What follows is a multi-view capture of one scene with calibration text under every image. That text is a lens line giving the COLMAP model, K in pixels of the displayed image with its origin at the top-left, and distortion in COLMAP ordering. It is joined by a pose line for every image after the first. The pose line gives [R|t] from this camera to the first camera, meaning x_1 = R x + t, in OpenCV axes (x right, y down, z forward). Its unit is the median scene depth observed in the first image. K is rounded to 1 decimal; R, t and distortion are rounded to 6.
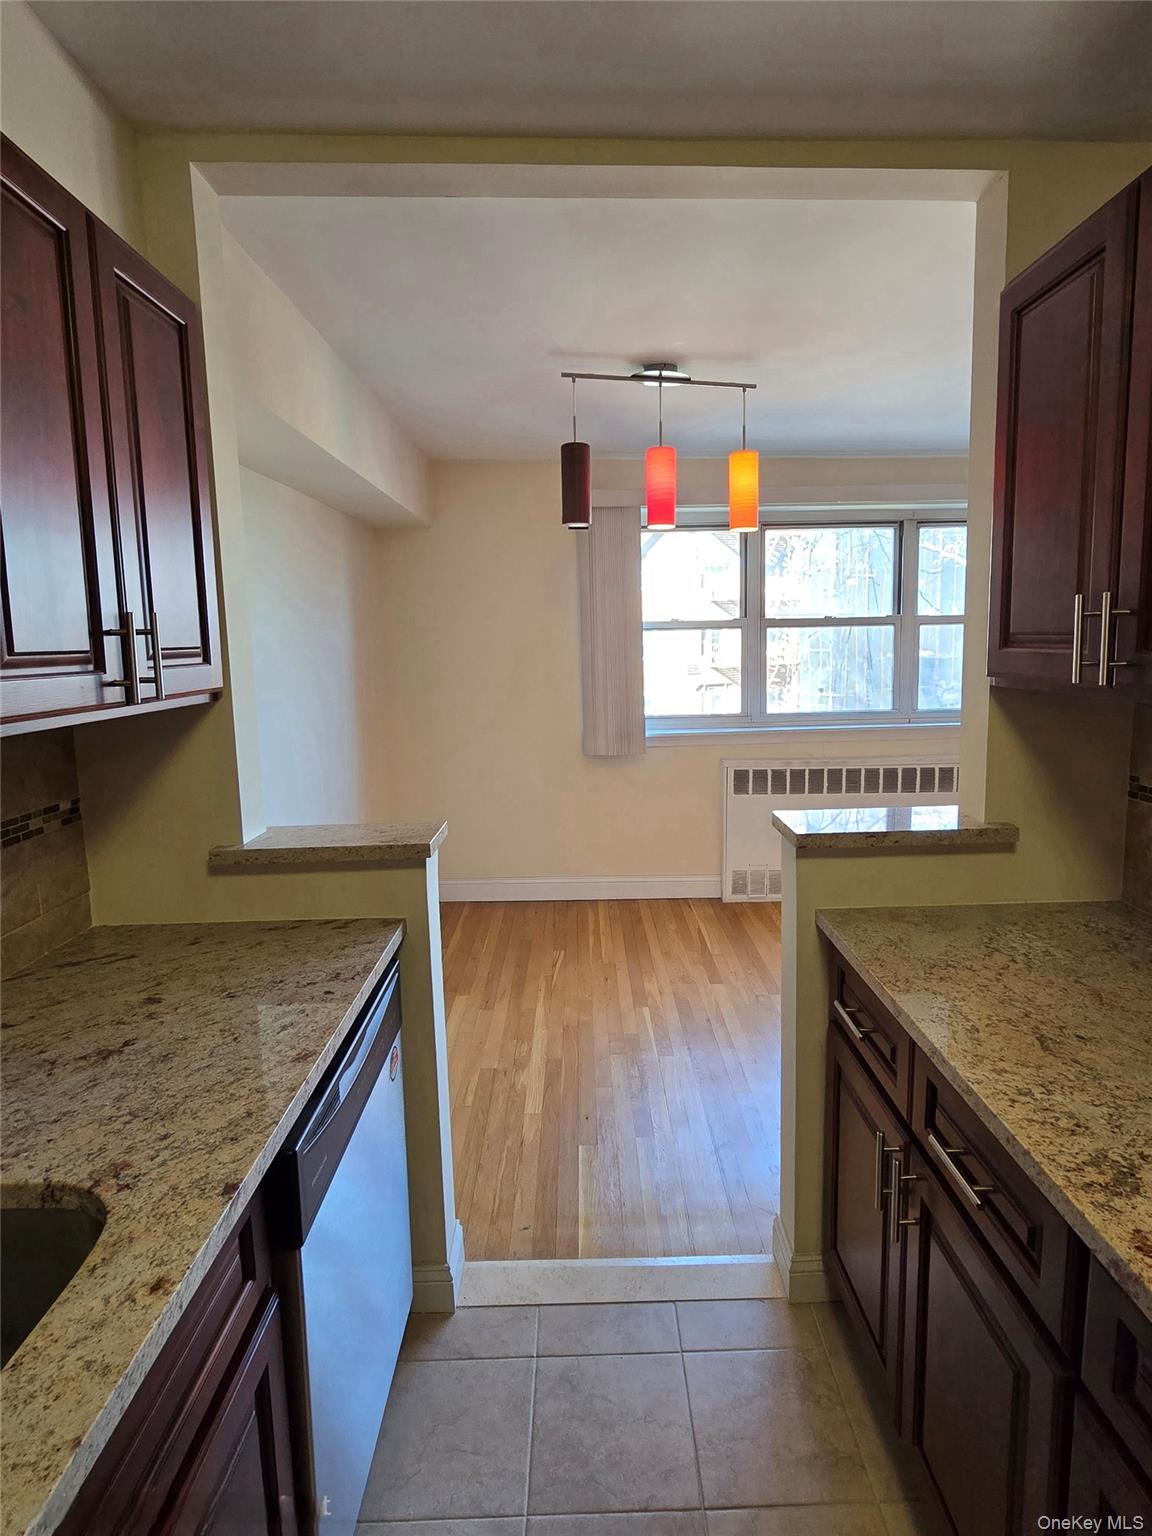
lens RADIAL K [[794.8, 0, 599.4], [0, 794.8, 740.3], [0, 0, 1]] dist [-0.004455, 0.000335]
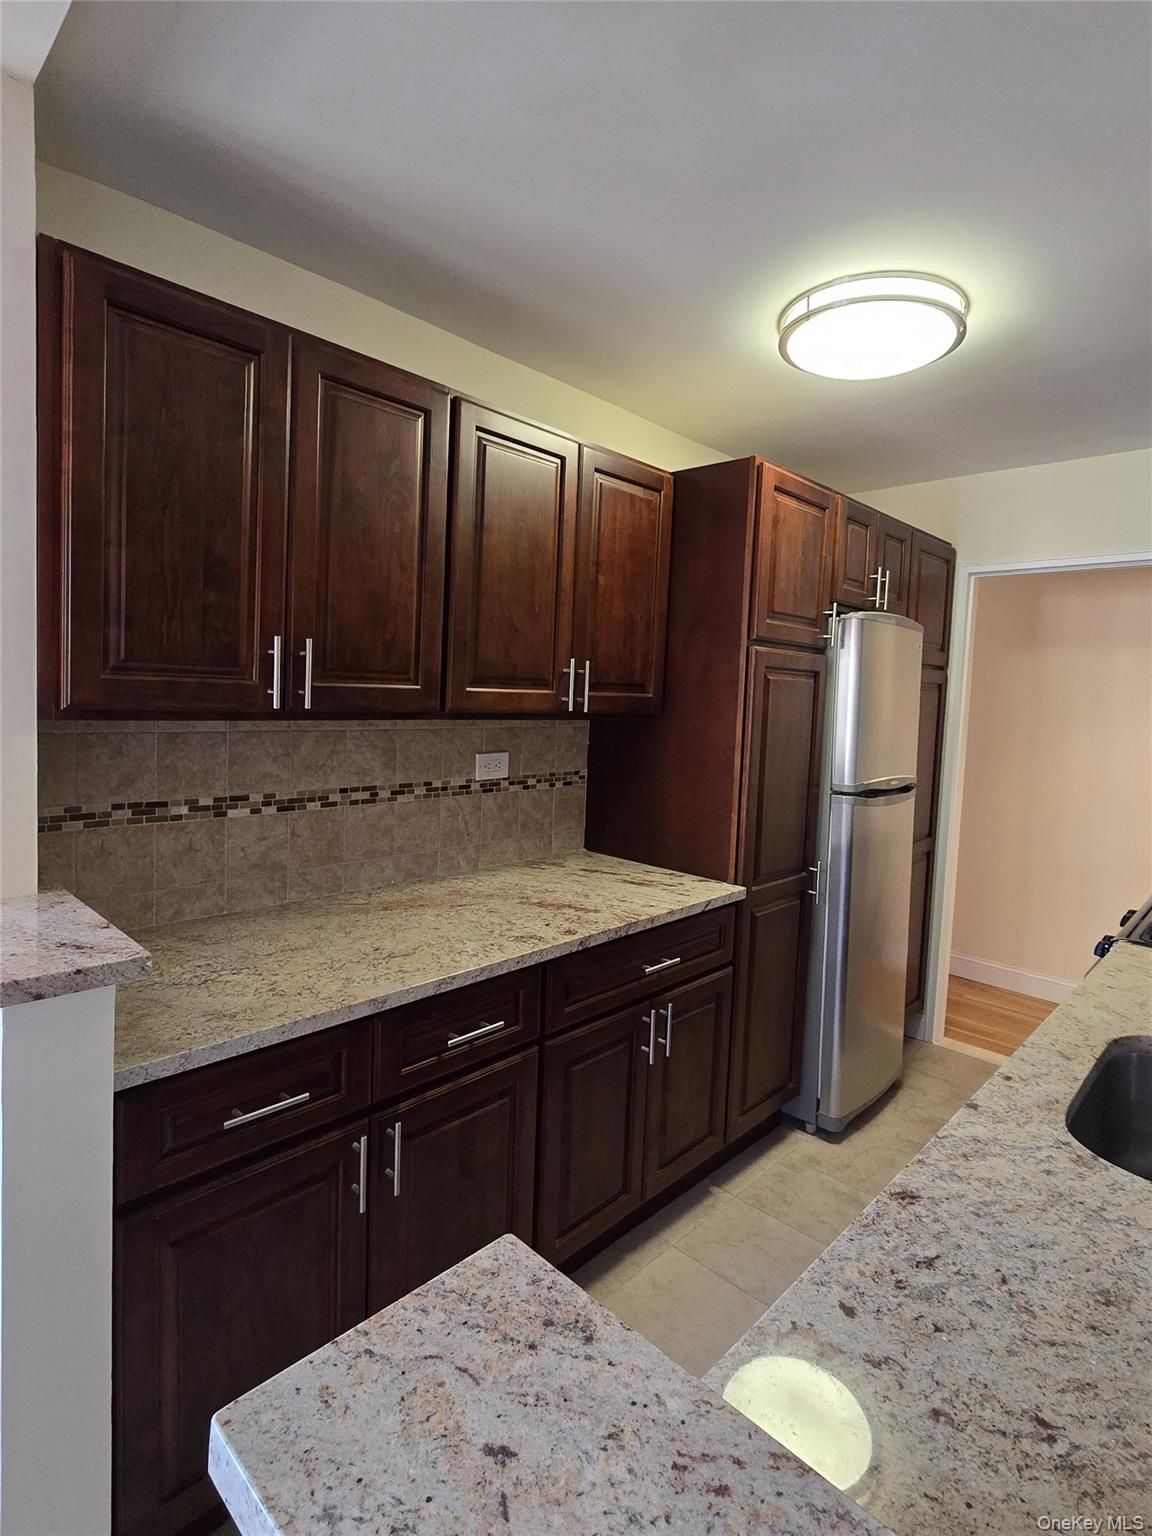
lens RADIAL K [[794.8, 0, 599.4], [0, 794.8, 740.3], [0, 0, 1]] dist [-0.004455, 0.000335]
pose [[-0.717198, -0.057286, 0.694511, -0.554652], [0.060685, 0.987695, 0.144136, -0.155152], [-0.694222, 0.145521, -0.704897, 1.394604]]
